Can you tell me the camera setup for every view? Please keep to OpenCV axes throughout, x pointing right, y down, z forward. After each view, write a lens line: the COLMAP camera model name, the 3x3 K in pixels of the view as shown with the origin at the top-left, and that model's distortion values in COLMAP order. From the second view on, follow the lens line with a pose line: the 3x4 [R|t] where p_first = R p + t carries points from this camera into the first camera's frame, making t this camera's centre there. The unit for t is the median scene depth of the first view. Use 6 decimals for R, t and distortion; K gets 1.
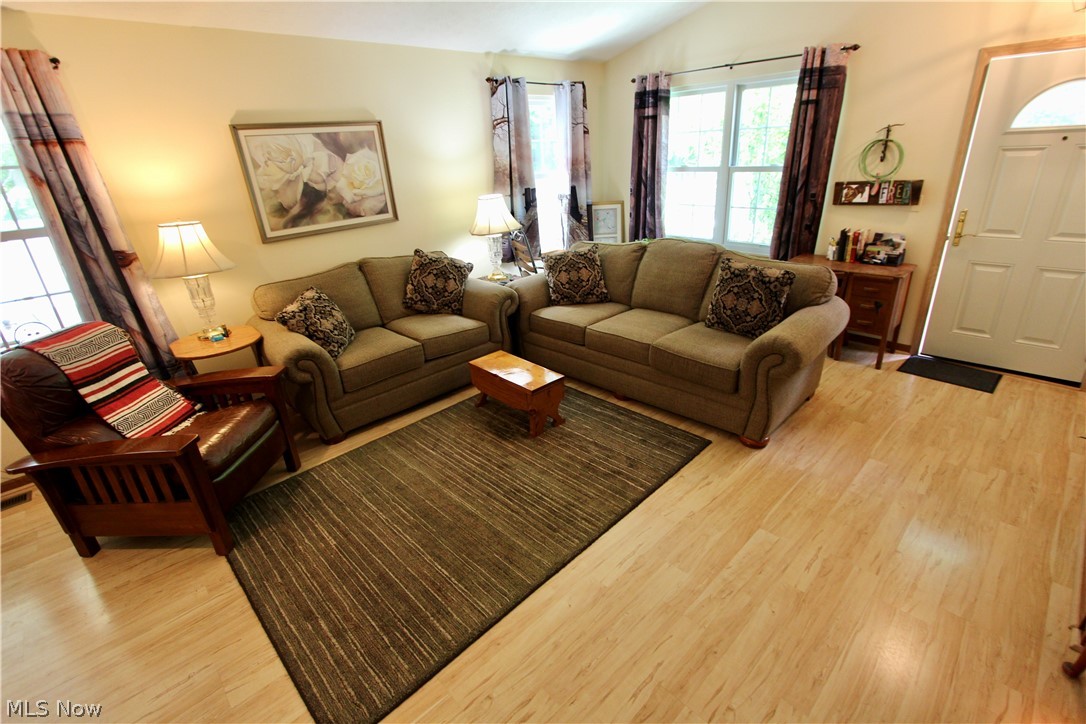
lens RADIAL K [[496.2, 0, 549.4], [0, 496.2, 356.4], [0, 0, 1]] dist [-0.011989, 0.001217]
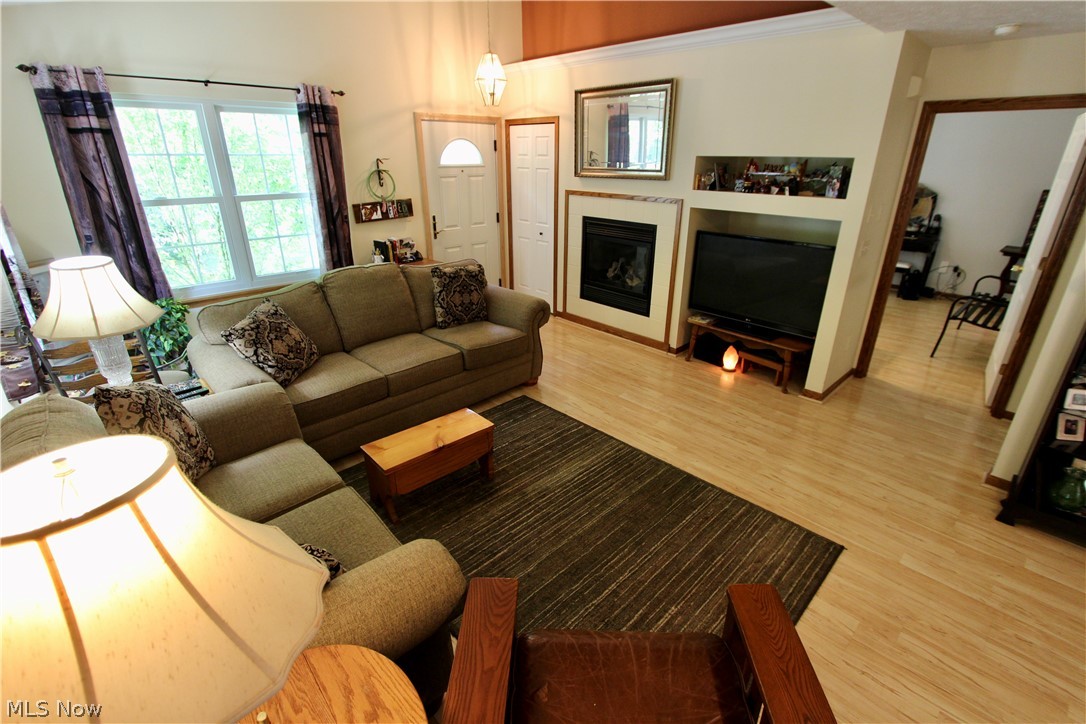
lens RADIAL K [[496.2, 0, 549.4], [0, 496.2, 356.4], [0, 0, 1]] dist [-0.011989, 0.001217]
pose [[0.014187, -0.331091, 0.943492, -0.690449], [0.382938, 0.873445, 0.300752, -0.225522], [-0.923665, 0.357033, 0.139179, 0.566380]]
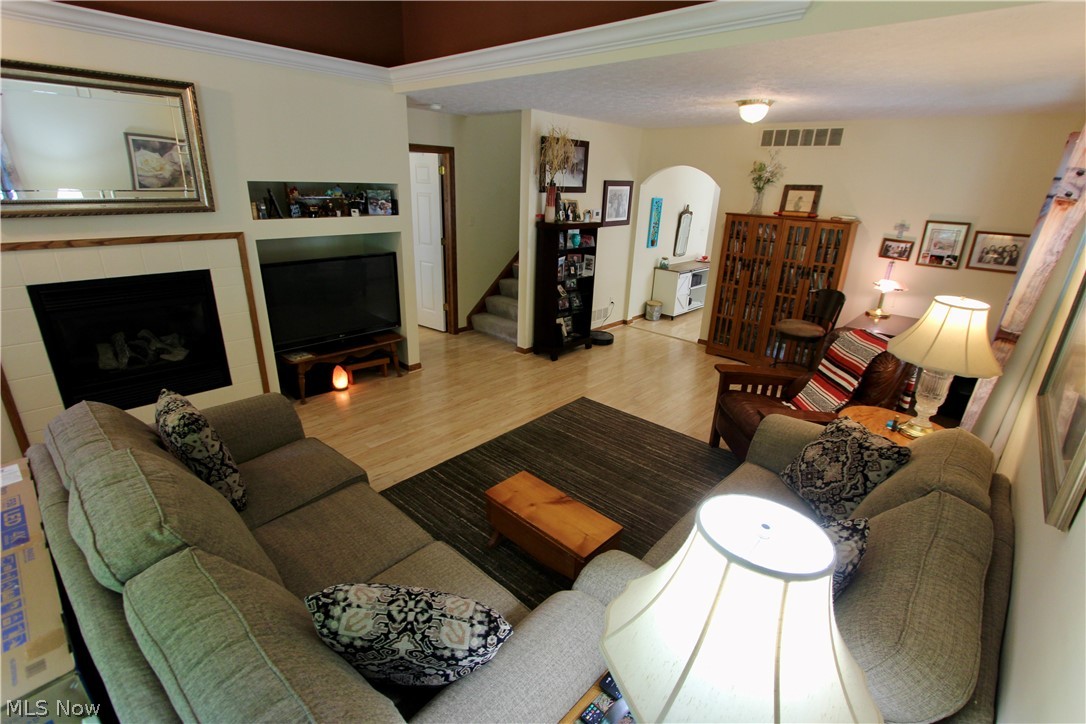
lens RADIAL K [[496.2, 0, 549.4], [0, 496.2, 356.4], [0, 0, 1]] dist [-0.011989, 0.001217]
pose [[-0.998603, 0.031956, -0.042085, -0.043286], [-0.005049, 0.735088, 0.677953, -0.545212], [0.052601, 0.677219, -0.733899, 1.188524]]
